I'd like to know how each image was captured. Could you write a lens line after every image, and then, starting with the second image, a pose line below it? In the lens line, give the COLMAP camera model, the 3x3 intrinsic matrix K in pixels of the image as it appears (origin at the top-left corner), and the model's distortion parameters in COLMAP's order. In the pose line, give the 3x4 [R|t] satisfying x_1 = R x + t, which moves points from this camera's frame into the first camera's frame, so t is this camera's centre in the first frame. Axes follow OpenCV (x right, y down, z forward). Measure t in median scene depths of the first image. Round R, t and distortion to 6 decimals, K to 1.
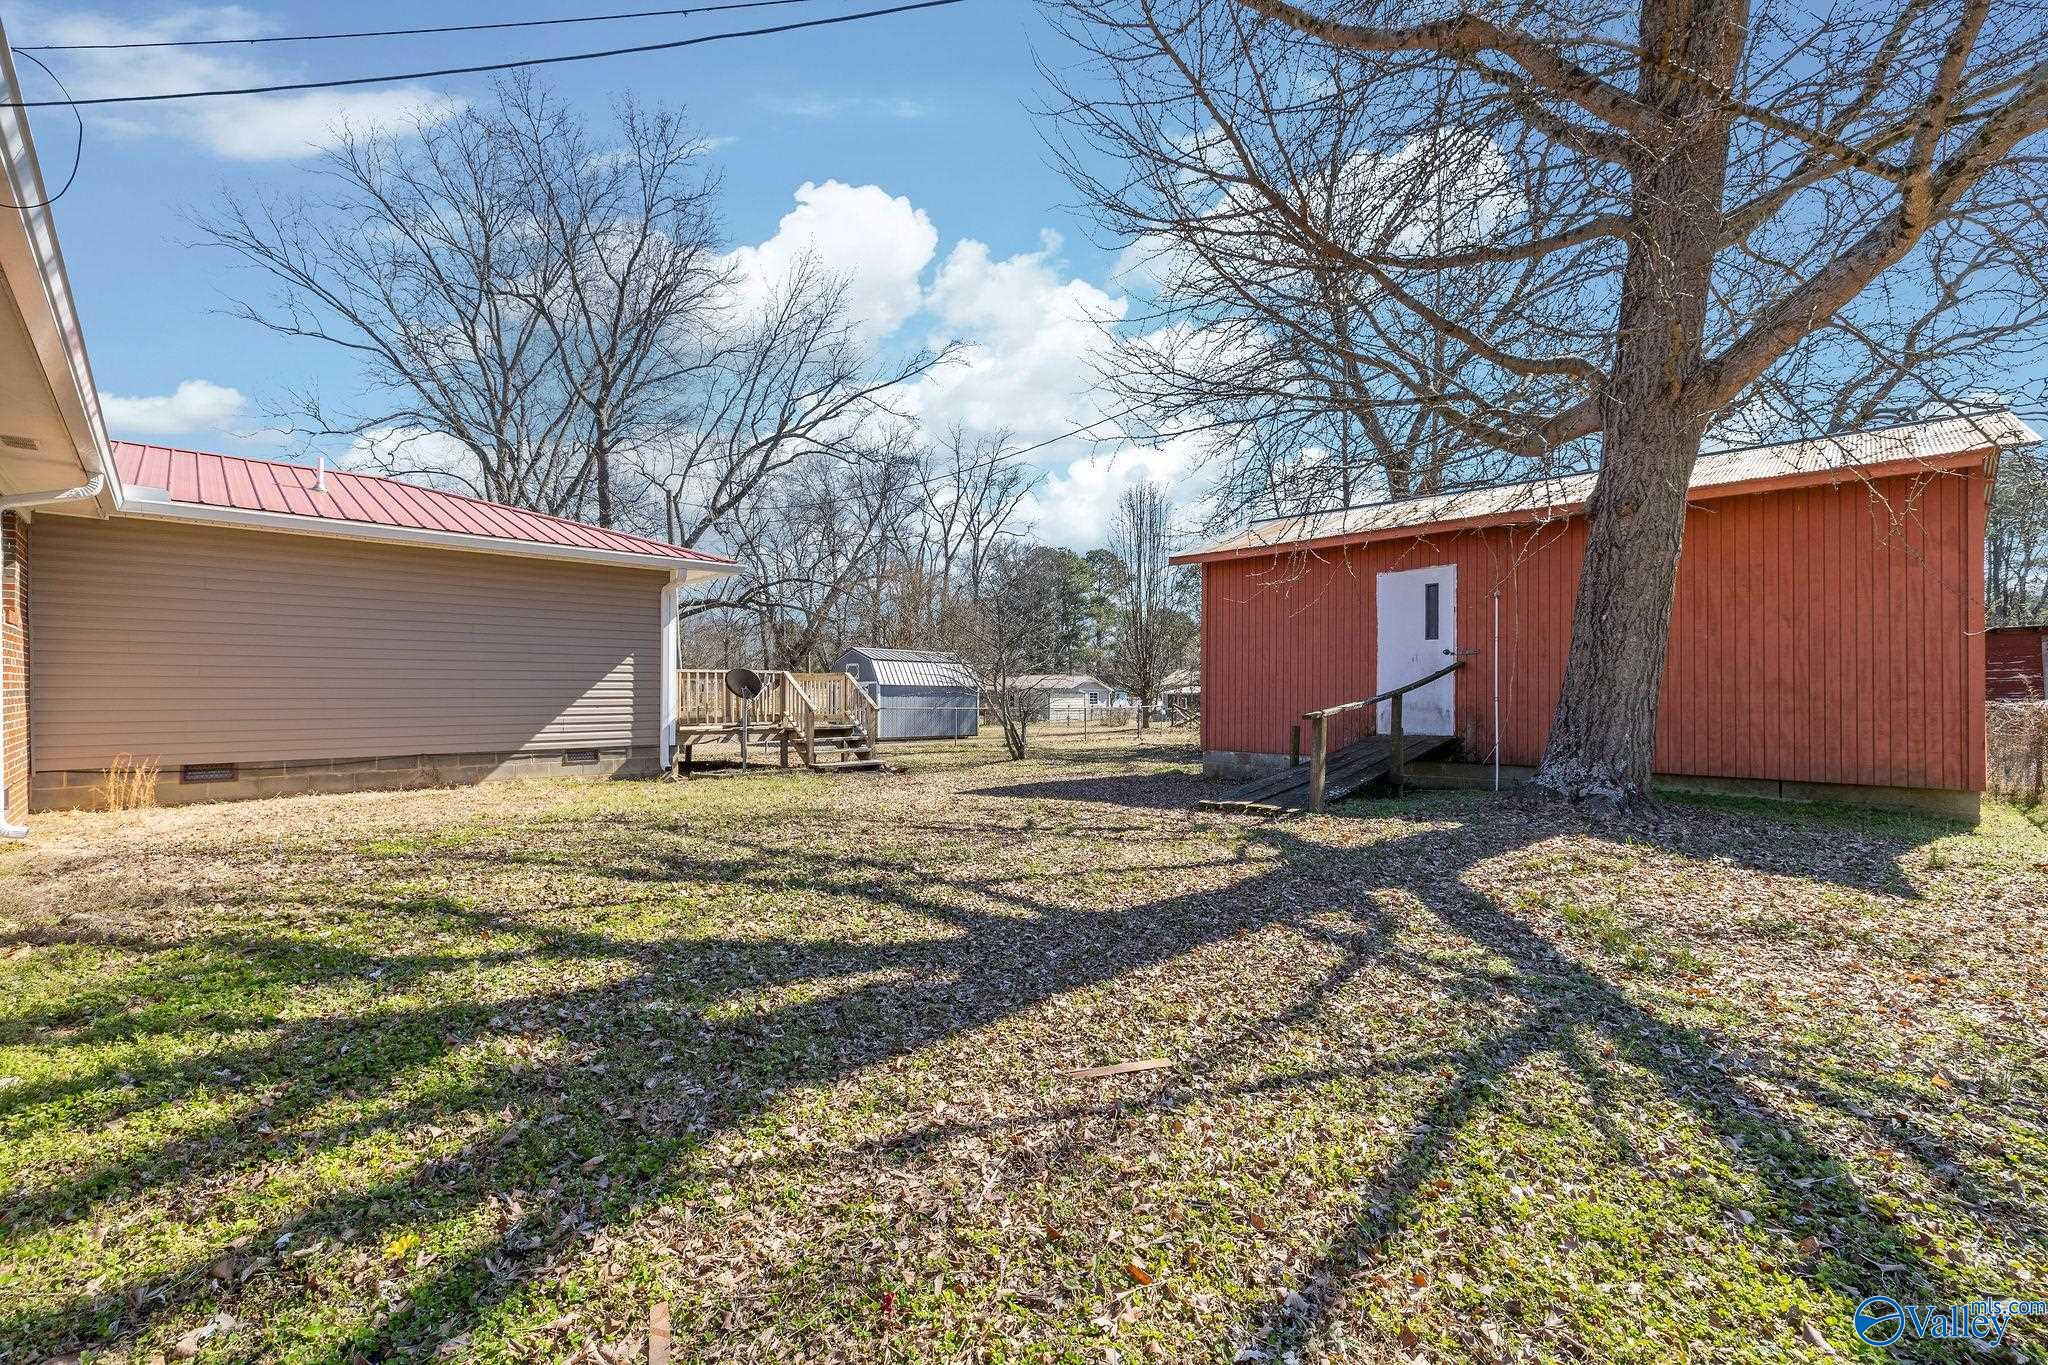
lens RADIAL K [[865.4, 0, 1024.0], [0, 865.4, 682.5], [0, 0, 1]] dist [-0.001286, -0.000289]
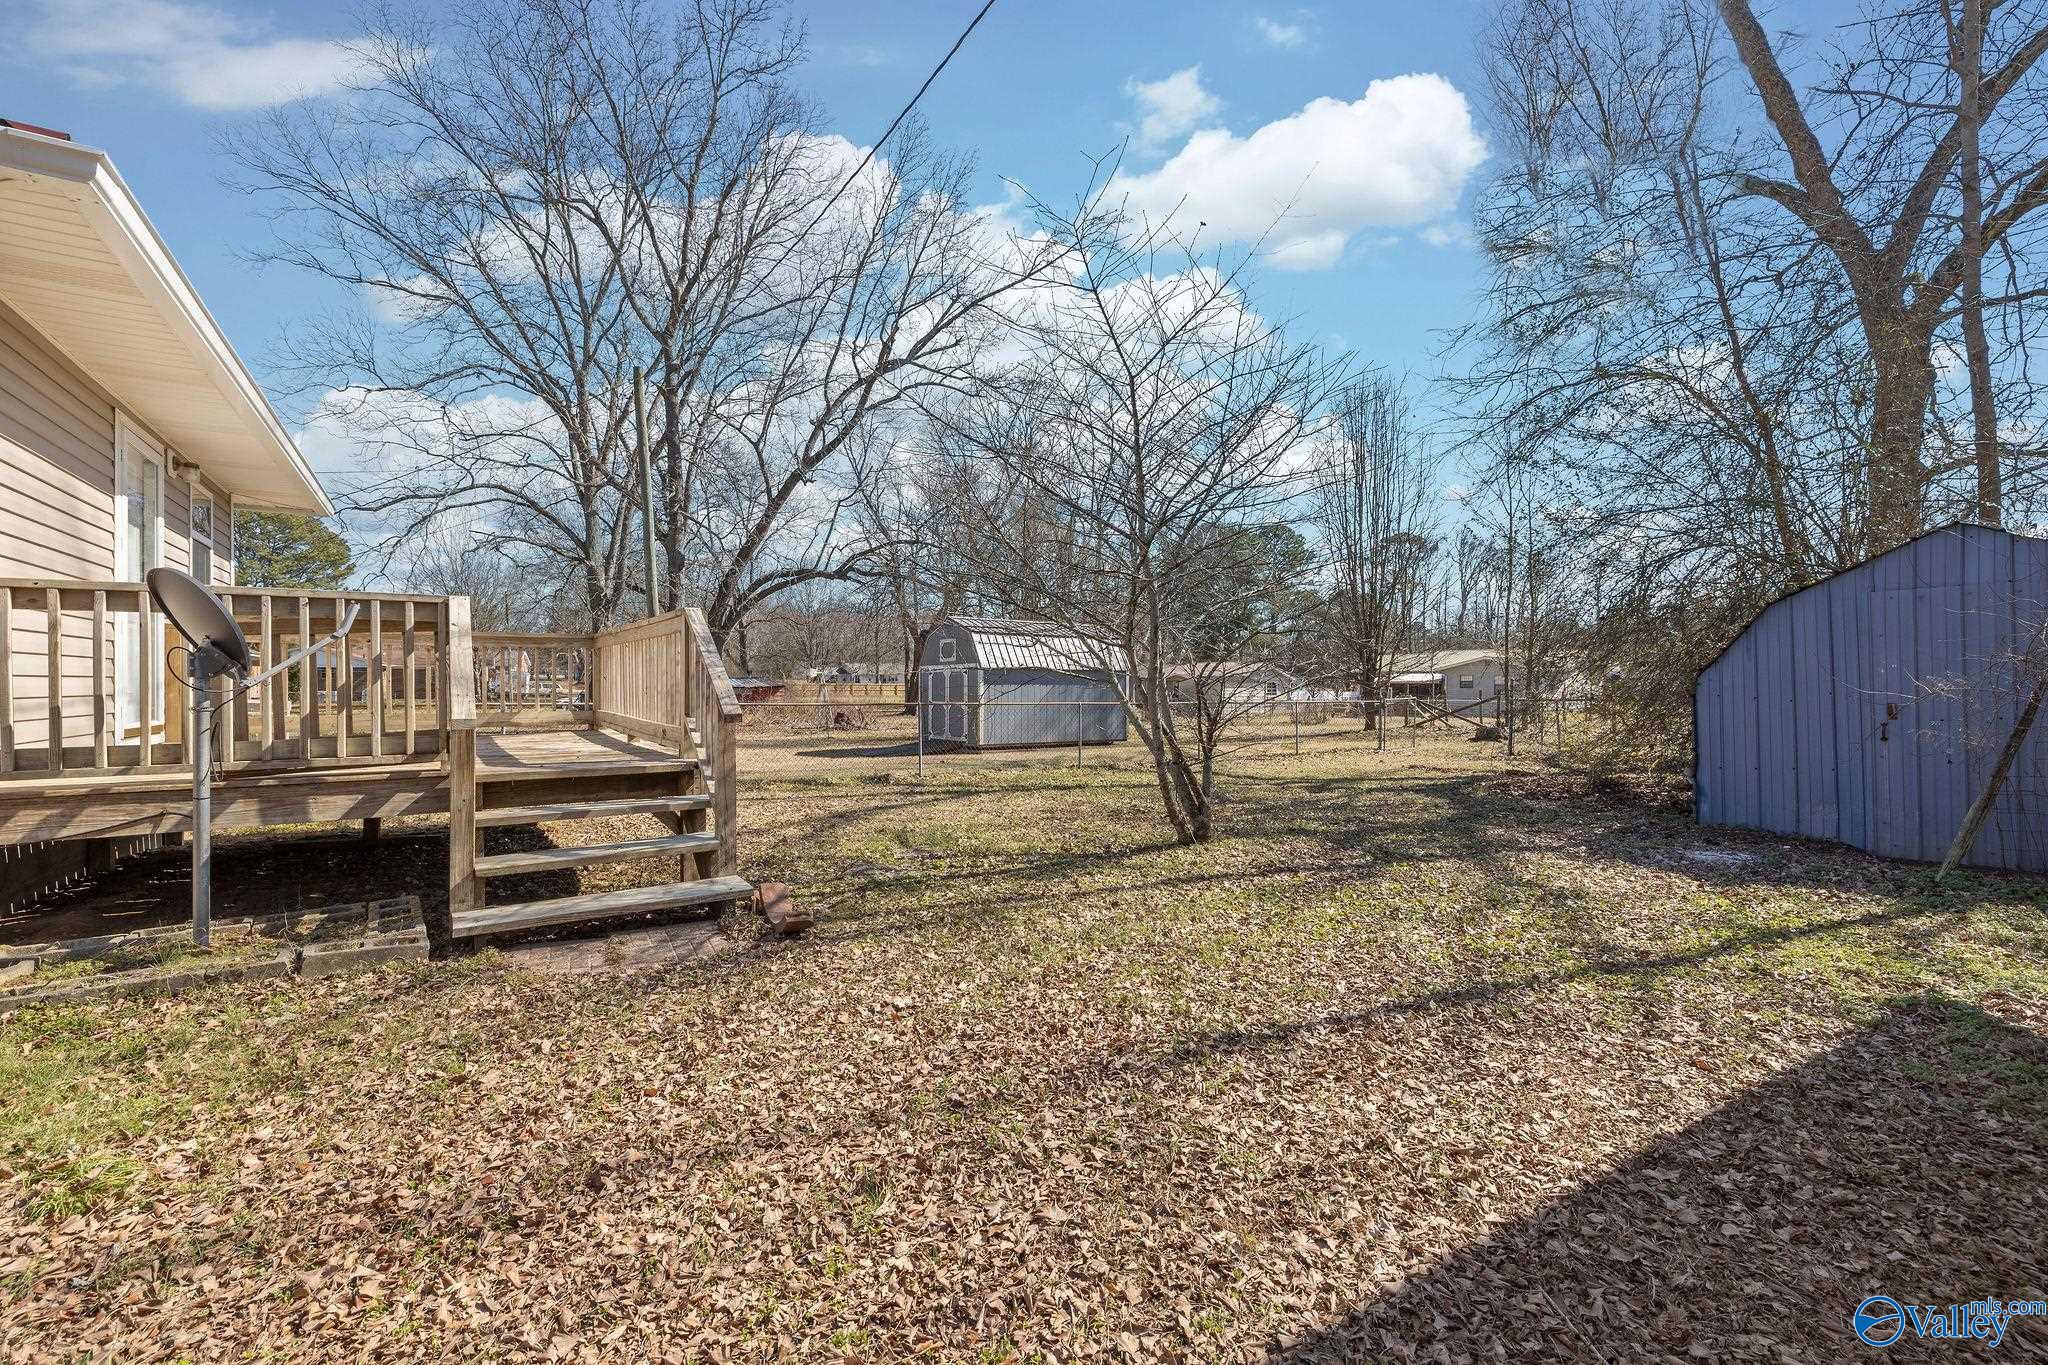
lens RADIAL K [[865.4, 0, 1024.0], [0, 865.4, 682.5], [0, 0, 1]] dist [-0.001286, -0.000289]
pose [[0.982466, -0.004678, -0.186382, -0.003595], [0.006592, 0.999932, 0.009646, 0.005935], [0.186324, -0.010706, 0.982430, 0.245911]]
